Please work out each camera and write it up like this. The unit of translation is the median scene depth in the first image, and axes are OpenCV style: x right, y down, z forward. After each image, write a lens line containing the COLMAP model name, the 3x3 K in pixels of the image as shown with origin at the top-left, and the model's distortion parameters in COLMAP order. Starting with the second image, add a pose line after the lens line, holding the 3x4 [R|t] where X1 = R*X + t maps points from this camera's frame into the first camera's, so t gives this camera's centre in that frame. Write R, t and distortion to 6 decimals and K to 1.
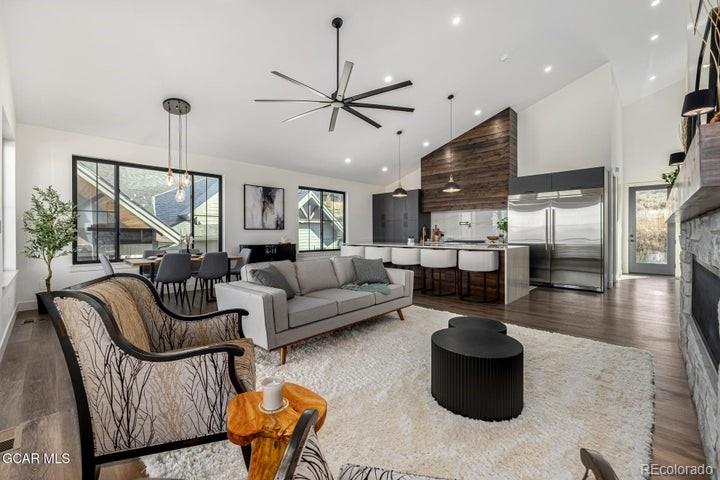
lens RADIAL K [[307.5, 0, 352.8], [0, 307.5, 234.6], [0, 0, 1]] dist [0.000075, 0.000124]
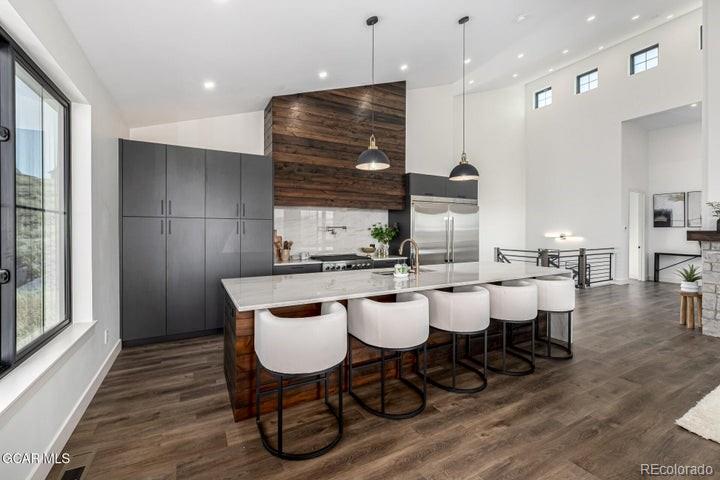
lens RADIAL K [[307.5, 0, 352.8], [0, 307.5, 234.6], [0, 0, 1]] dist [0.000075, 0.000124]
pose [[0.310363, -0.009245, 0.950573, -0.233182], [-0.000154, 0.999952, 0.009776, -0.032003], [-0.950618, -0.003180, 0.310347, 0.795032]]
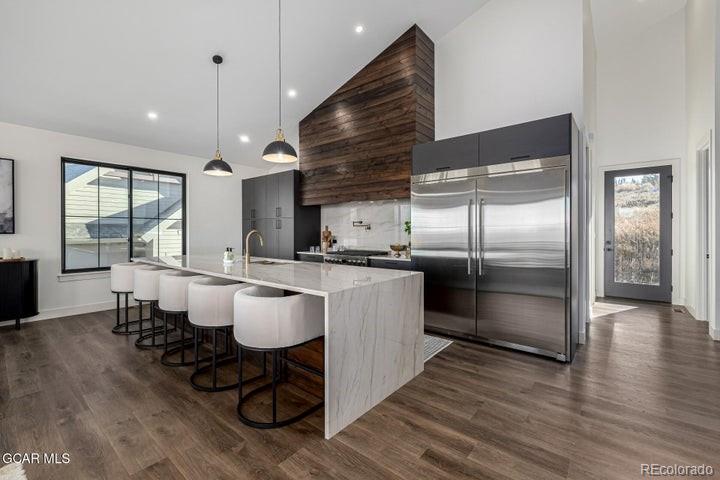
lens RADIAL K [[307.5, 0, 352.8], [0, 307.5, 234.6], [0, 0, 1]] dist [0.000075, 0.000124]
pose [[0.997876, 0.002202, 0.065103, 0.321620], [-0.002533, 0.999984, 0.004999, -0.018154], [-0.065091, -0.005154, 0.997866, 0.387158]]
